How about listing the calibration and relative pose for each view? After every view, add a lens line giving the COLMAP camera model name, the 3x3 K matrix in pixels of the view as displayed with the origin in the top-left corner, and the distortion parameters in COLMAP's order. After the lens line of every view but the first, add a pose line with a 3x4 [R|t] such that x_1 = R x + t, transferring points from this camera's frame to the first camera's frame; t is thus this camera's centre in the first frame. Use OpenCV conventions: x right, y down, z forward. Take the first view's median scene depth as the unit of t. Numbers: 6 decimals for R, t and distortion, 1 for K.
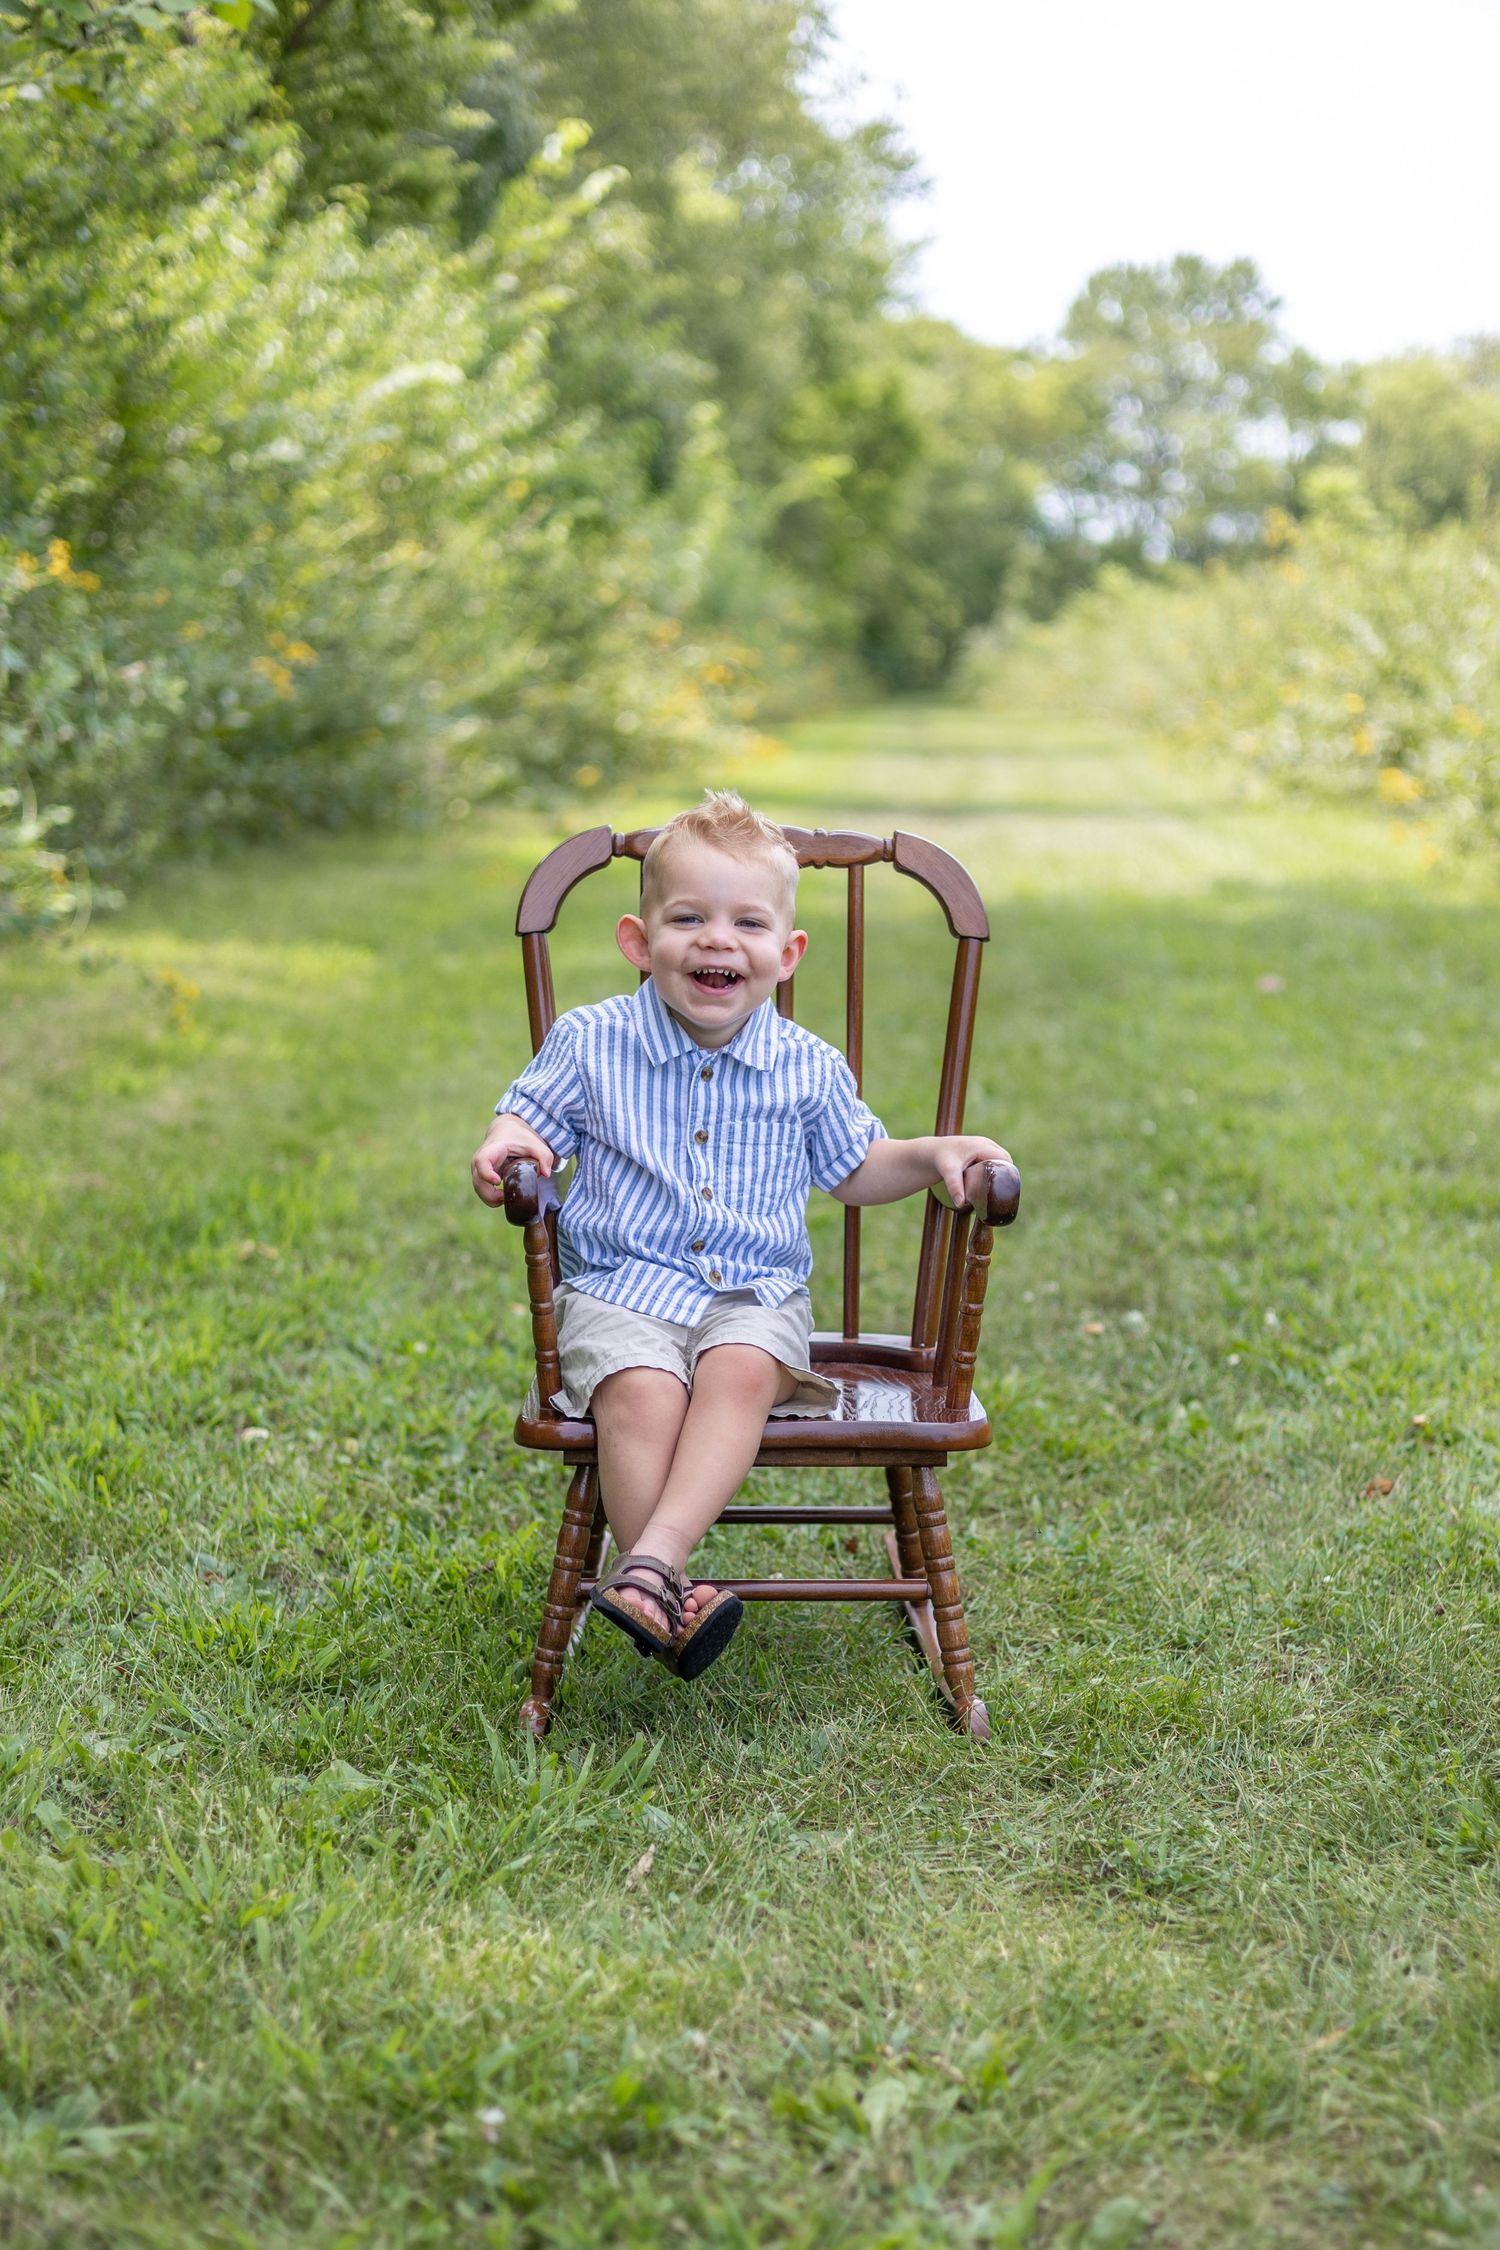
lens RADIAL K [[3010.0, 0, 743.5], [0, 3010.0, 1184.8], [0, 0, 1]] dist [-0.000747, 0.000000]
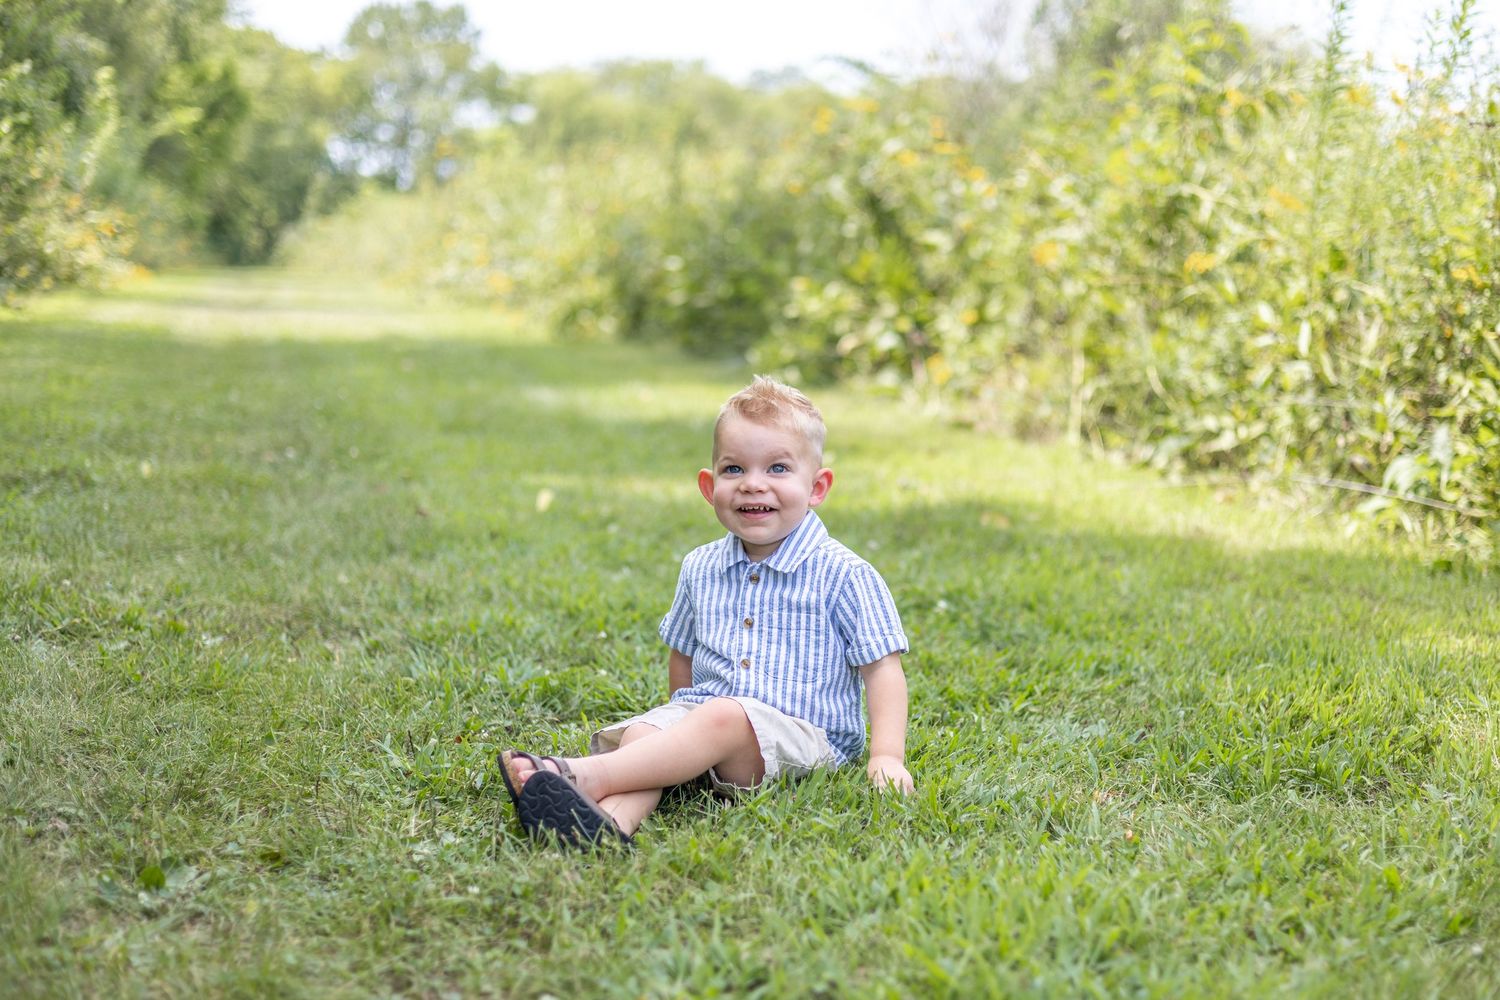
lens RADIAL K [[2231.4, 0, 781.7], [0, 2231.4, 522.9], [0, 0, 1]] dist [-0.005402, 0.000000]
pose [[0.961884, 0.000137, 0.273459, 0.009373], [0.020495, 0.997151, -0.072590, 0.065783], [-0.272690, 0.075428, 0.959141, -0.186749]]
